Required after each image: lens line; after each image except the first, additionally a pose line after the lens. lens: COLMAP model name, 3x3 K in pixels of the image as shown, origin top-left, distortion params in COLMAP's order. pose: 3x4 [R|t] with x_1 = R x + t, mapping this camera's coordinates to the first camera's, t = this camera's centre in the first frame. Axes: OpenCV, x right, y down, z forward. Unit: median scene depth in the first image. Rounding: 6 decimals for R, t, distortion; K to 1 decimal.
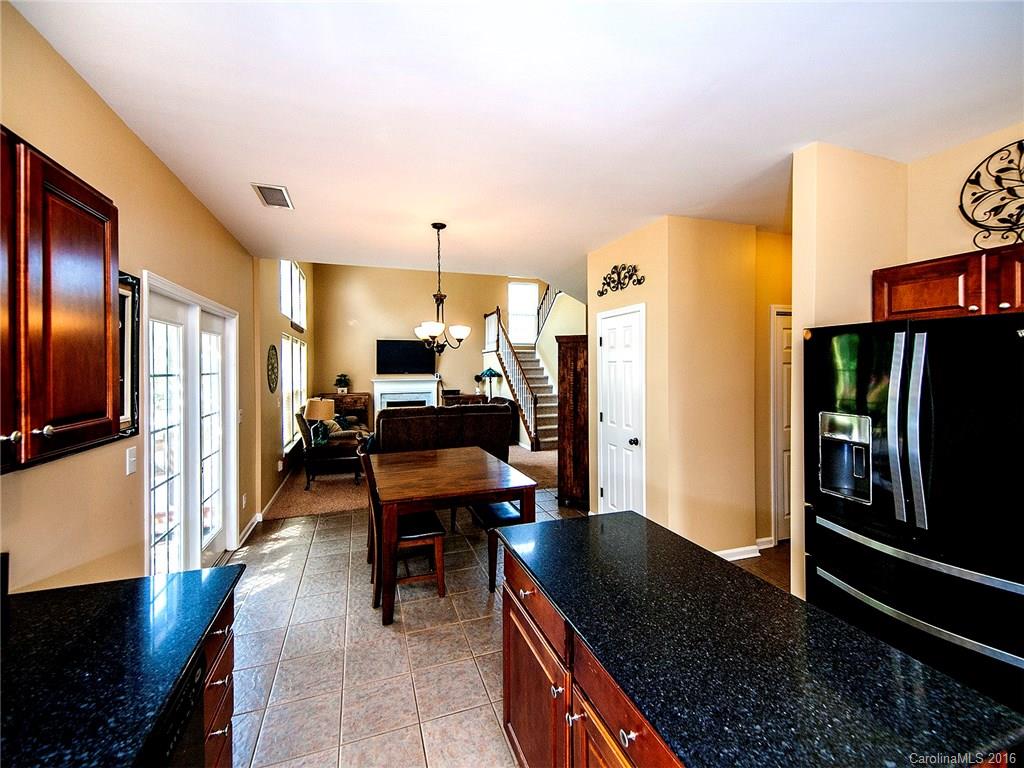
lens RADIAL K [[424.4, 0, 506.4], [0, 424.4, 366.7], [0, 0, 1]] dist [0.023462, -0.009347]
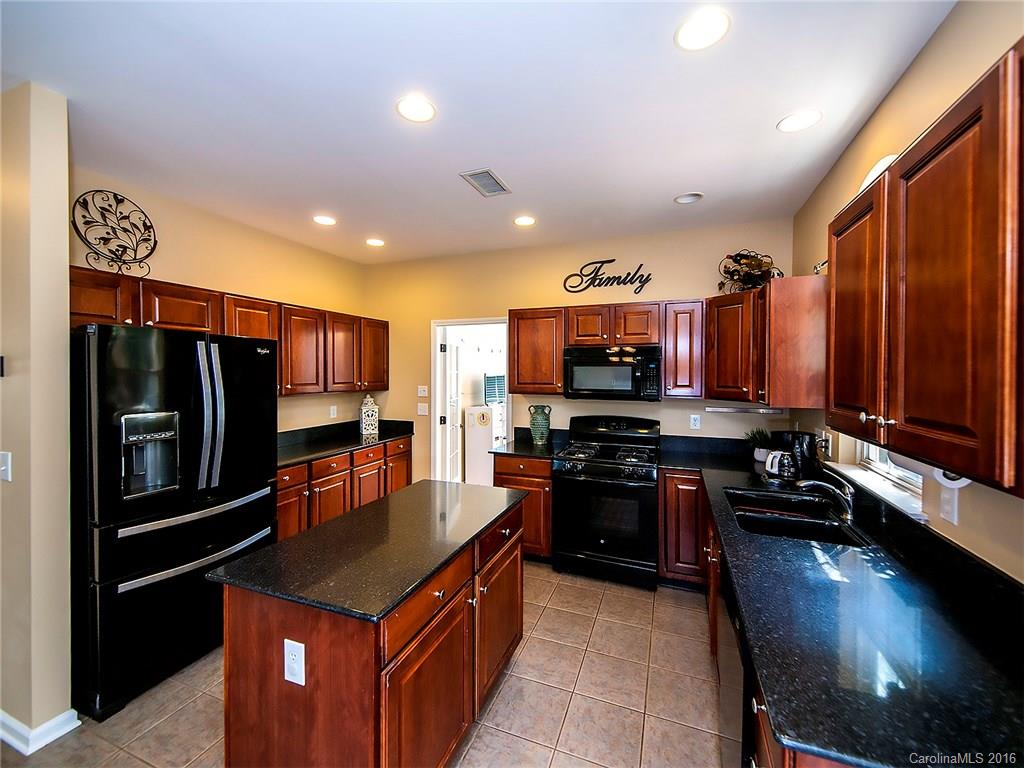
lens RADIAL K [[408.3, 0, 514.6], [0, 408.3, 381.1], [0, 0, 1]] dist [0.002382, 0.000099]
pose [[-0.755614, -0.004573, 0.655001, -0.106409], [0.008739, 0.999816, 0.017061, 0.005101], [-0.654959, 0.018615, -0.755435, 0.241558]]
